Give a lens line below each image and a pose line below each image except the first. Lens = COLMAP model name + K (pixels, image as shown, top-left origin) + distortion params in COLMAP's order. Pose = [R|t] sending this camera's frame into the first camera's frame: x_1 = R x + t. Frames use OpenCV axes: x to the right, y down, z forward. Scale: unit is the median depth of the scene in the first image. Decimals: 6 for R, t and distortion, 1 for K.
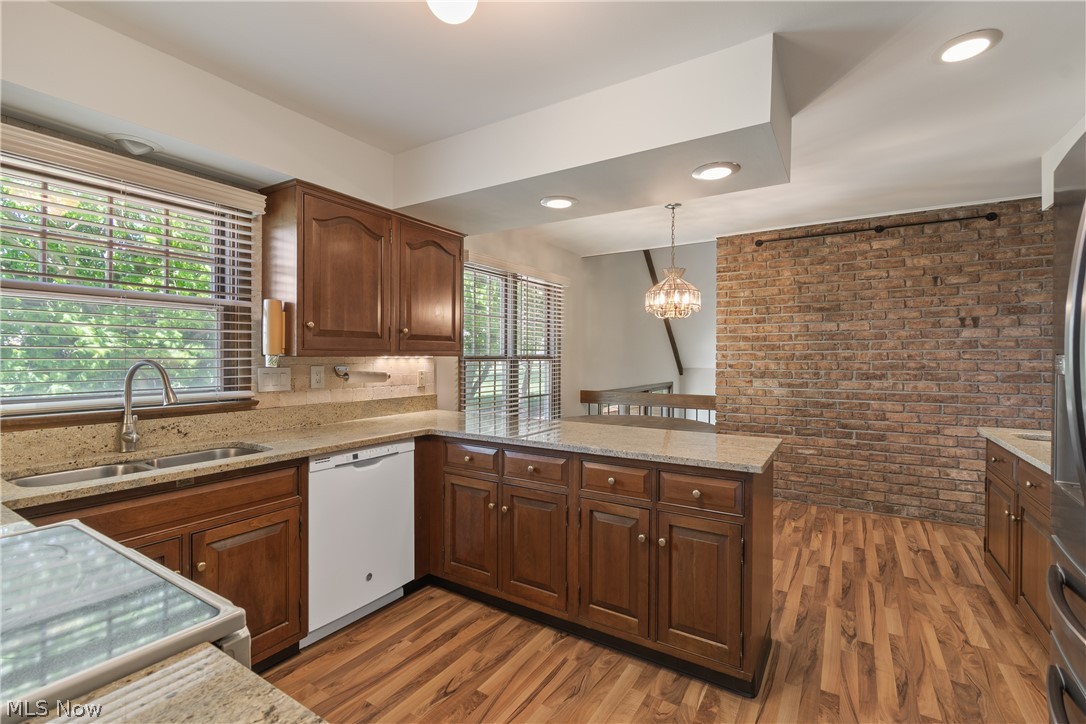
lens RADIAL K [[487.1, 0, 543.0], [0, 487.1, 362.0], [0, 0, 1]] dist [0.000927, -0.000116]
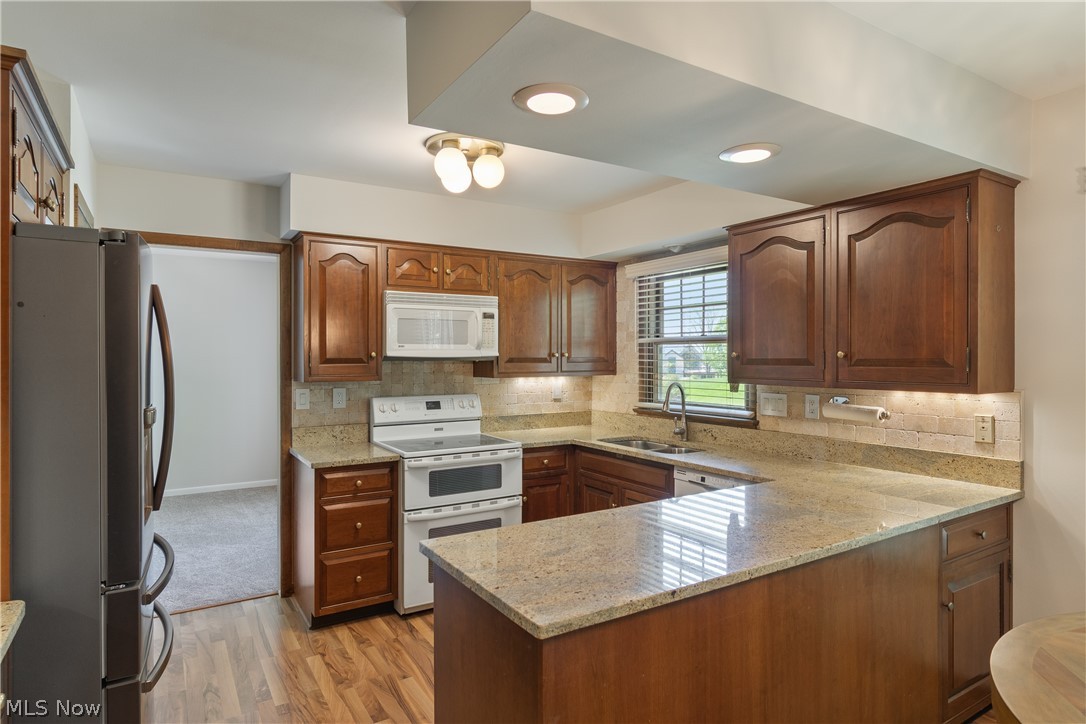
lens RADIAL K [[610.7, 0, 543.0], [0, 610.7, 362.0], [0, 0, 1]] dist [-0.000699, -0.000322]
pose [[-0.436468, 0.004217, -0.899710, 0.893121], [-0.010922, 0.999890, 0.009985, -0.066704], [0.899654, 0.014185, -0.436374, 1.160901]]
